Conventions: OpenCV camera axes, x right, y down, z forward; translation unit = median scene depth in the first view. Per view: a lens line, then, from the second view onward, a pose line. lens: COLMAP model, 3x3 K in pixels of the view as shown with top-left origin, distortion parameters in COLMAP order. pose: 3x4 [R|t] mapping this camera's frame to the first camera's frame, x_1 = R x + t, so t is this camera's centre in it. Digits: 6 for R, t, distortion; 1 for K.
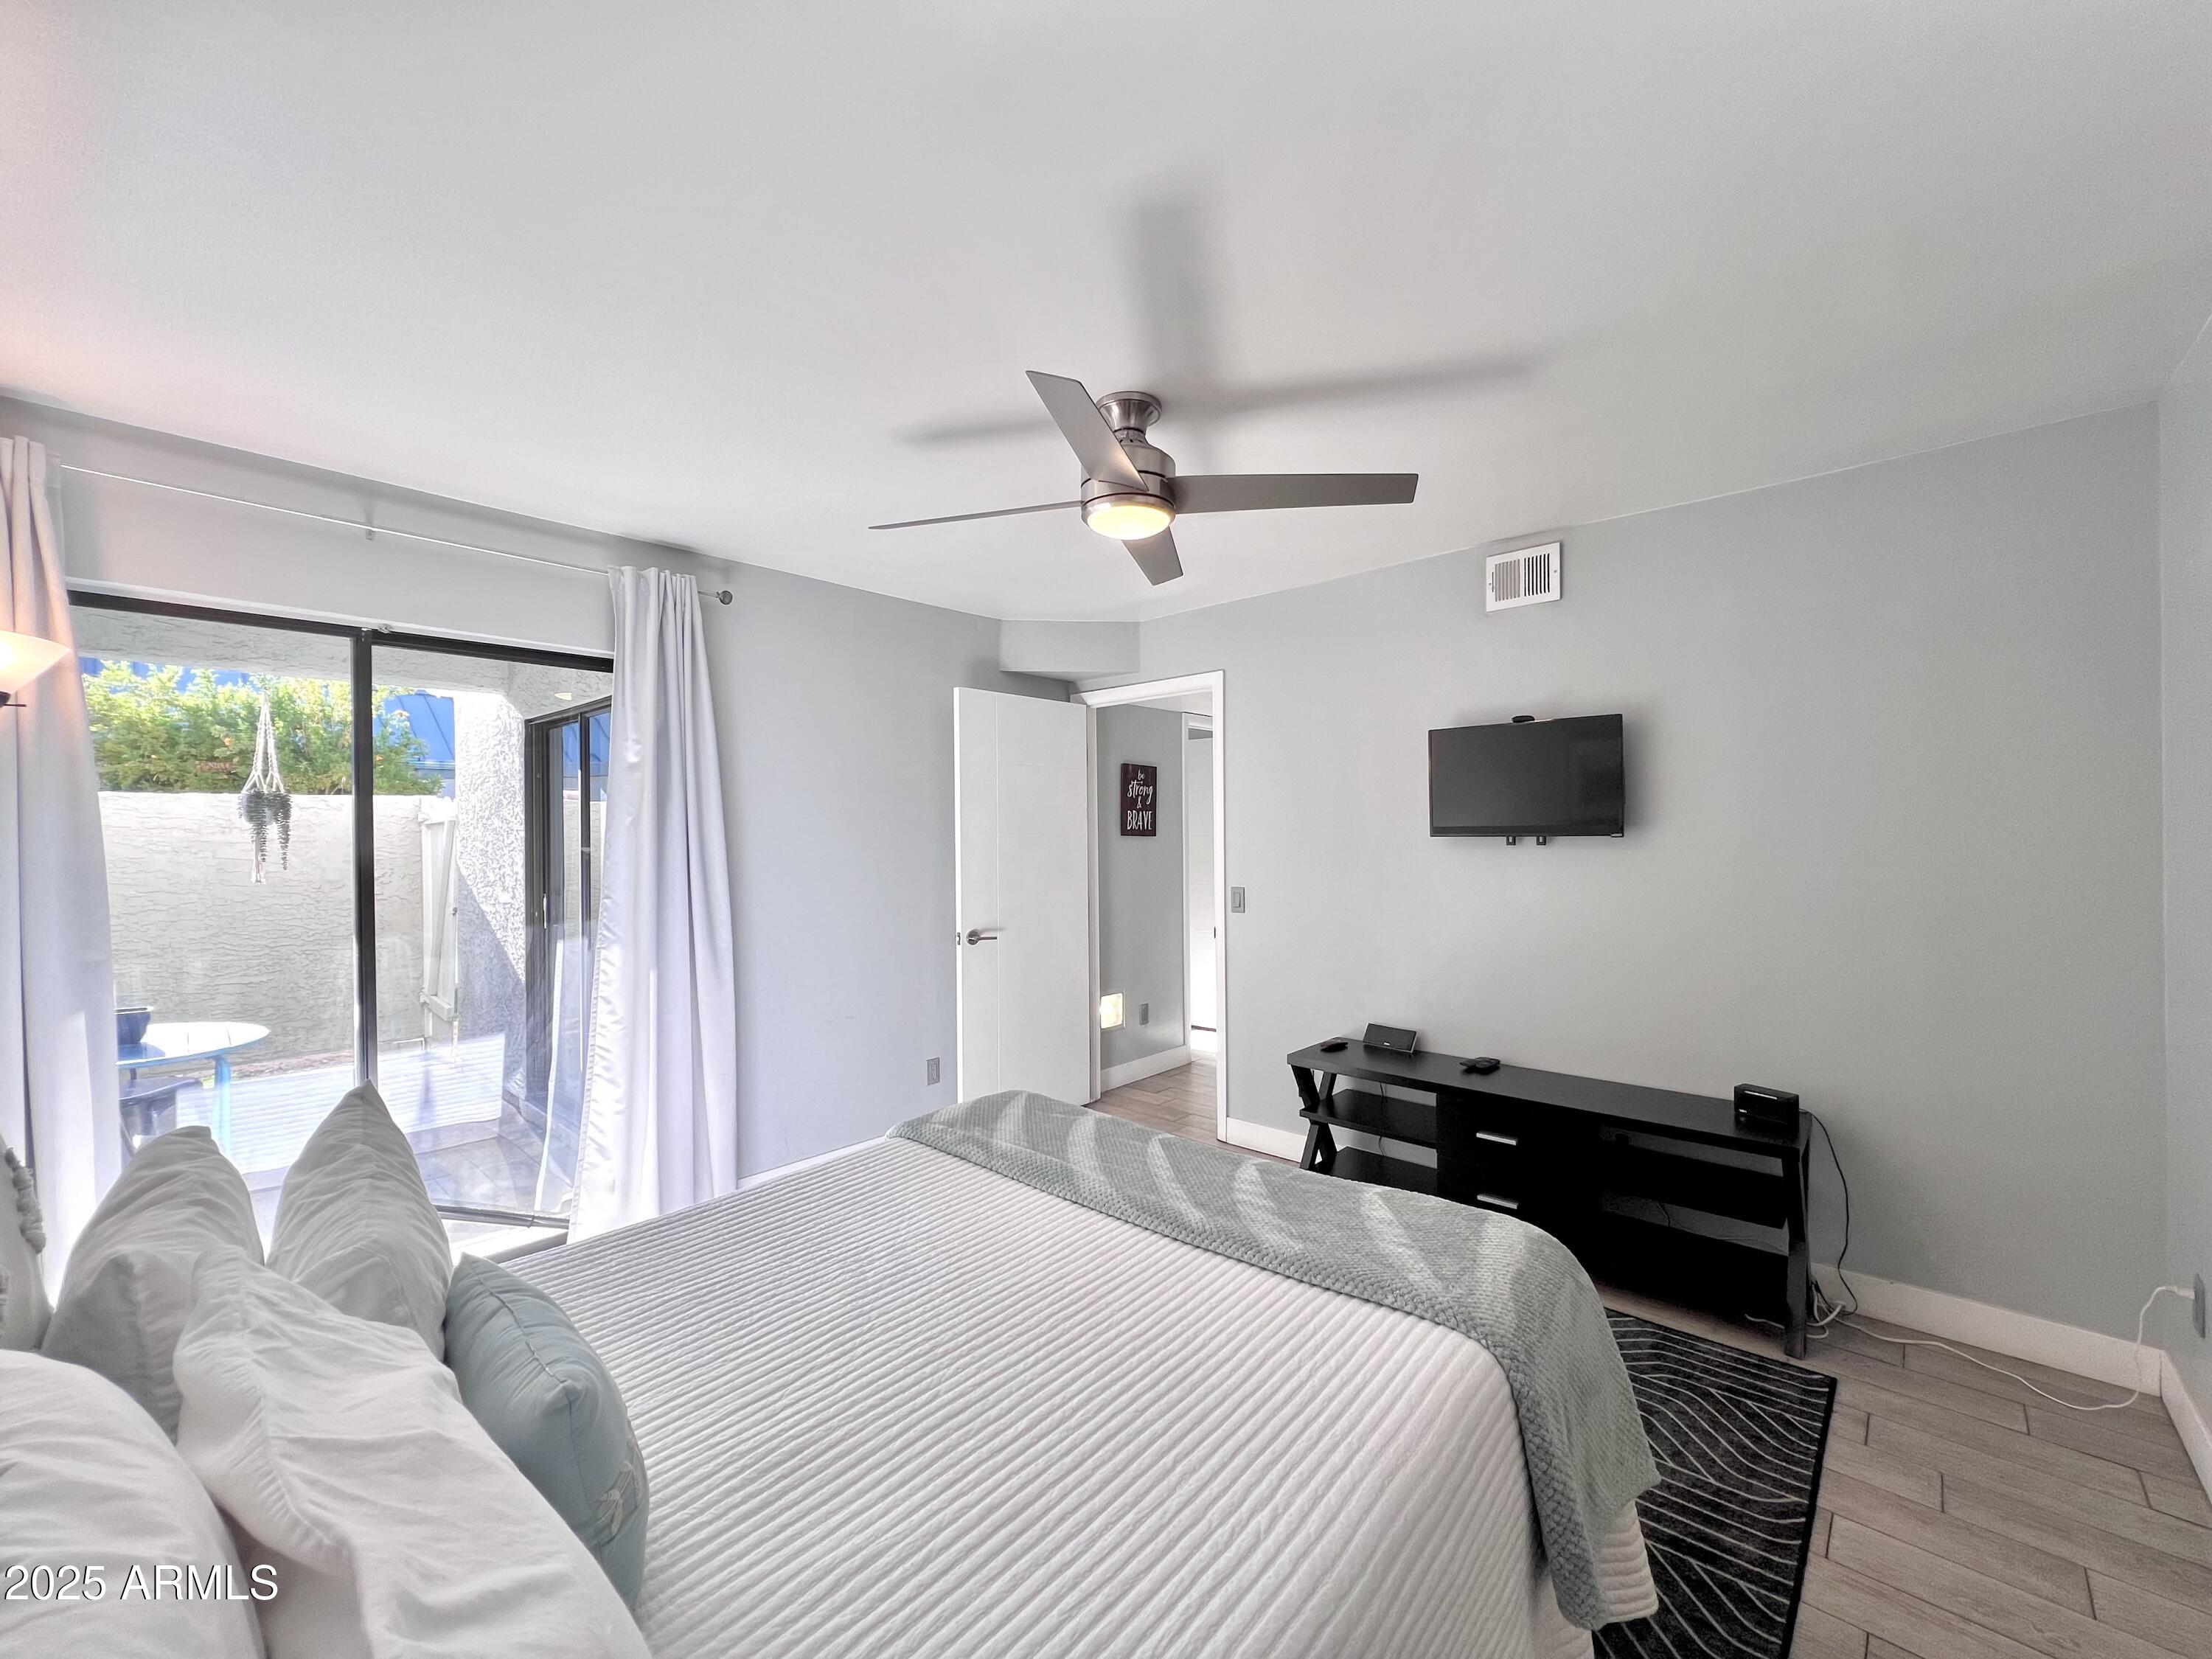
lens RADIAL K [[900.4, 0, 1106.0], [0, 900.4, 829.5], [0, 0, 1]] dist [-0.000571, 0.000426]
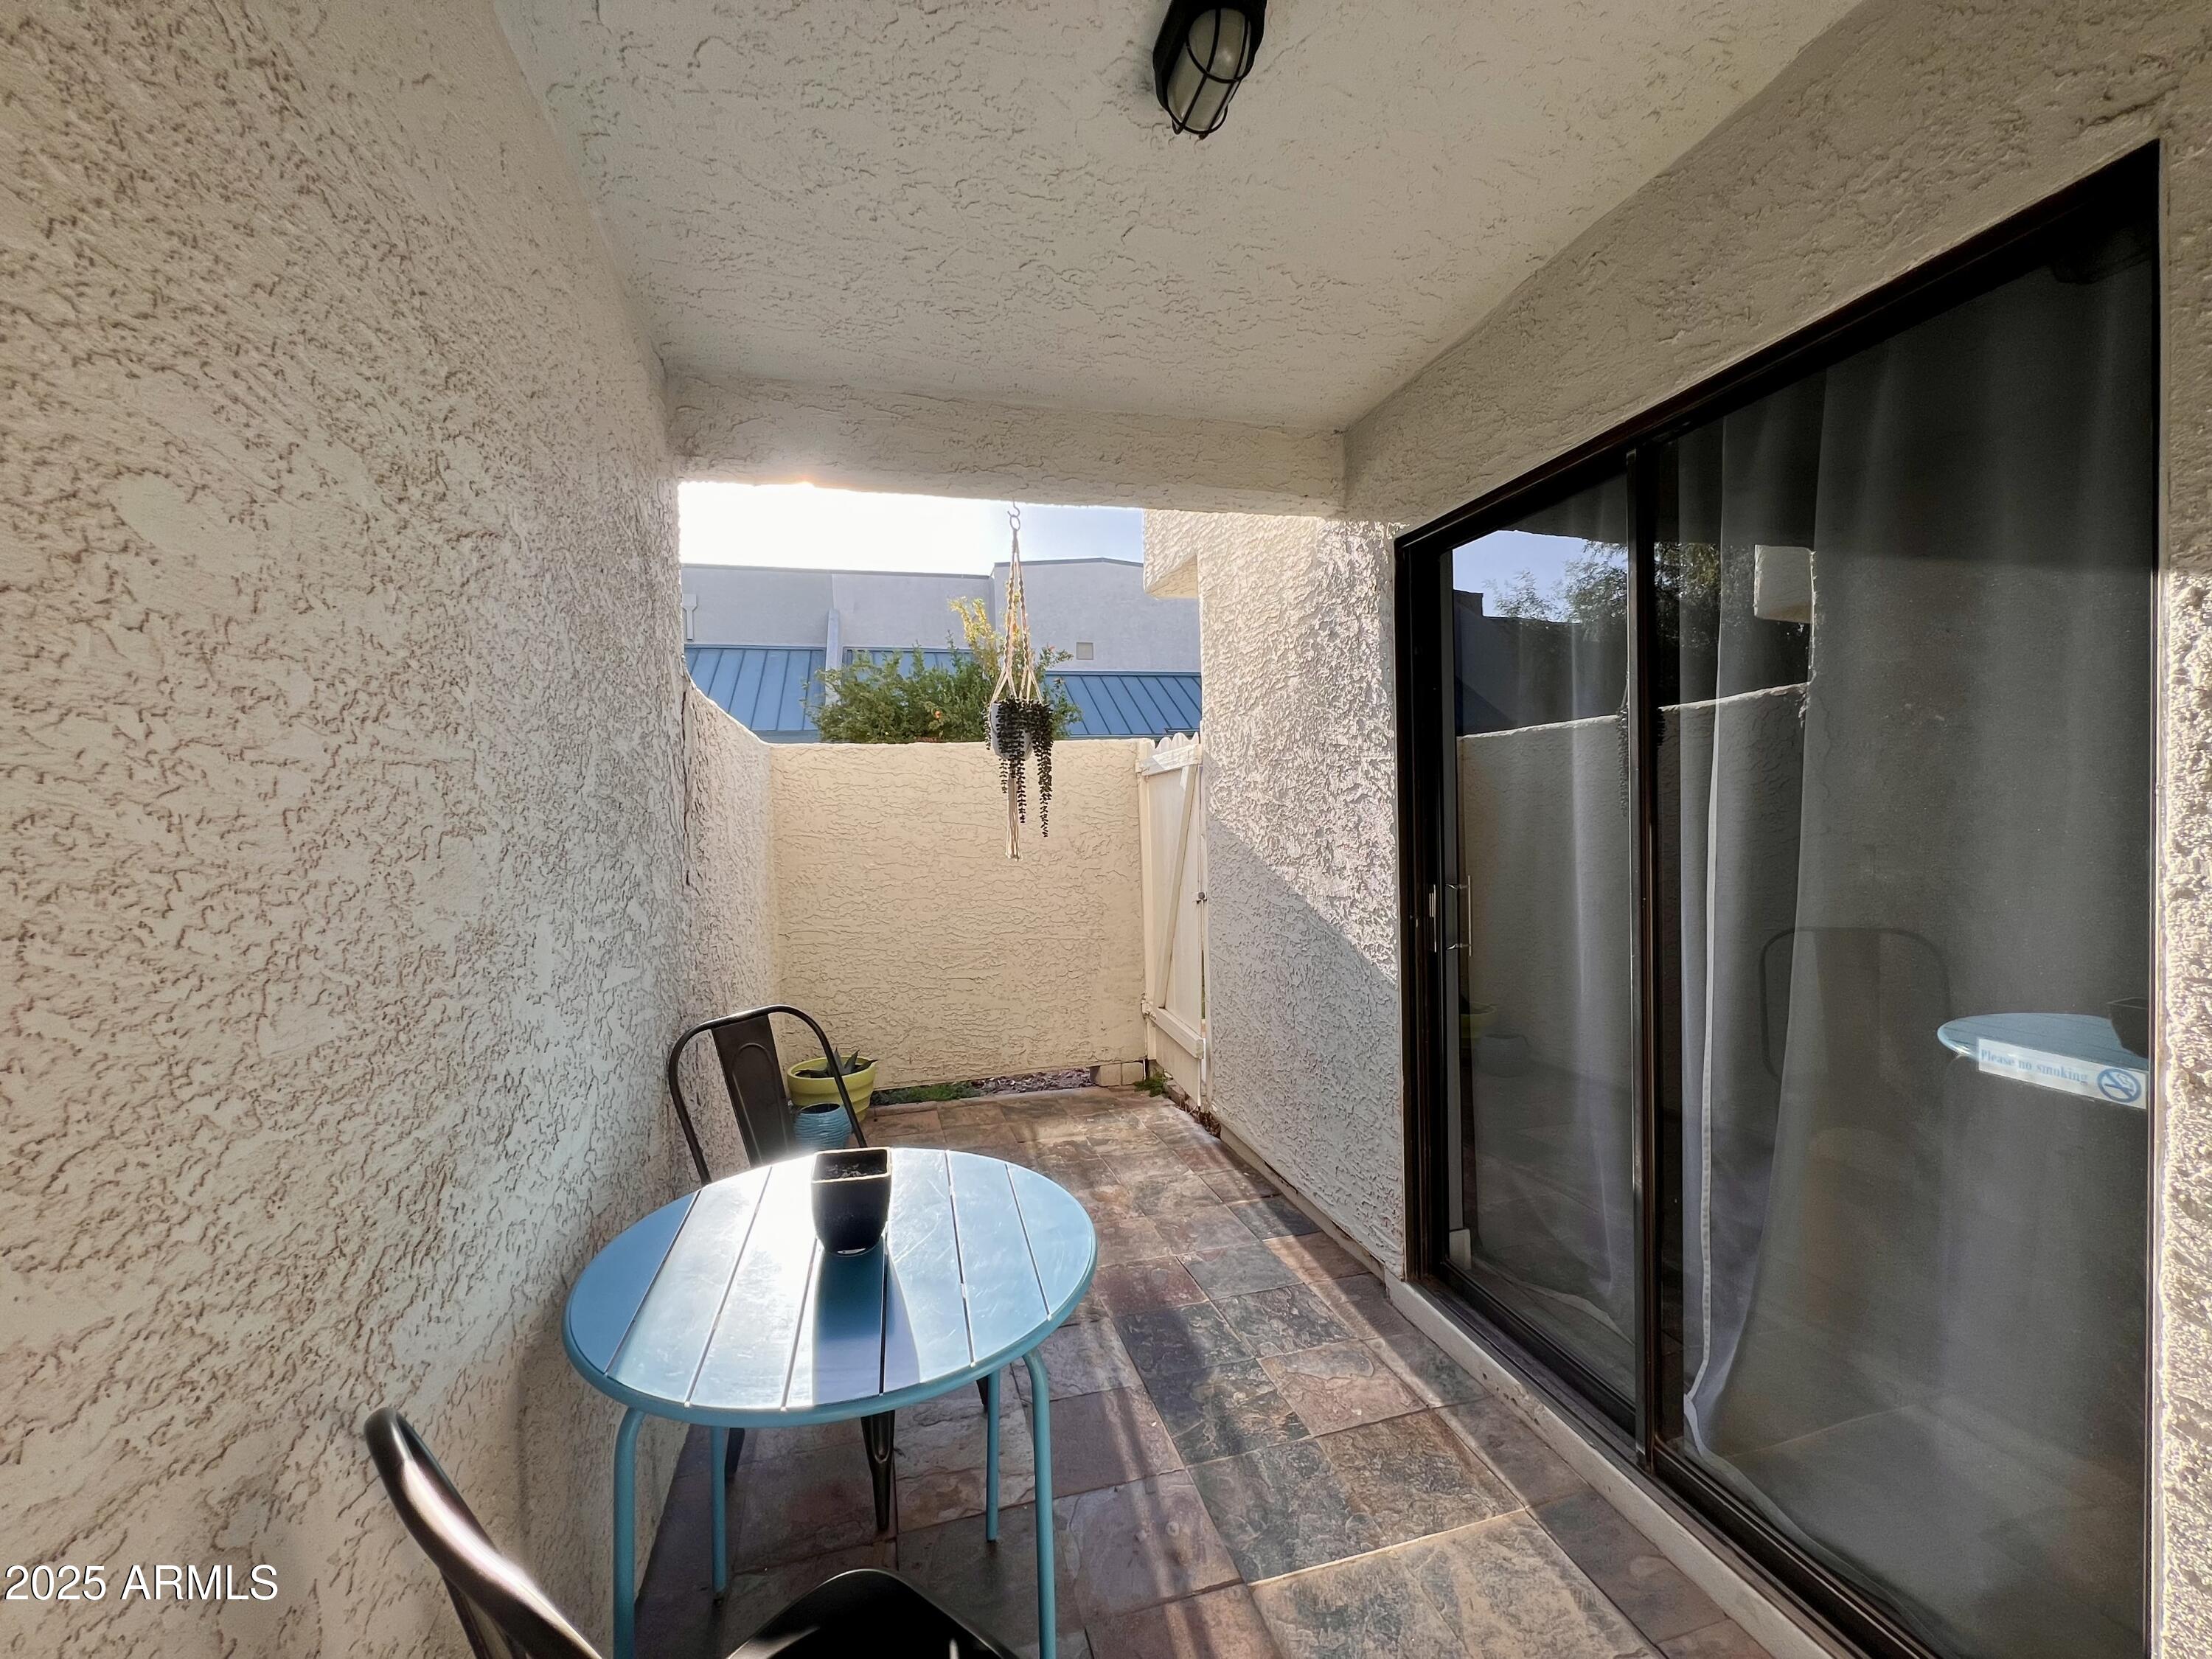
lens RADIAL K [[900.4, 0, 1106.0], [0, 900.4, 829.5], [0, 0, 1]] dist [-0.000571, 0.000426]
pose [[0.837523, -0.003688, -0.546389, -0.447662], [0.022178, 0.999383, 0.027249, 0.020277], [0.545951, -0.034939, 0.837088, 0.425010]]
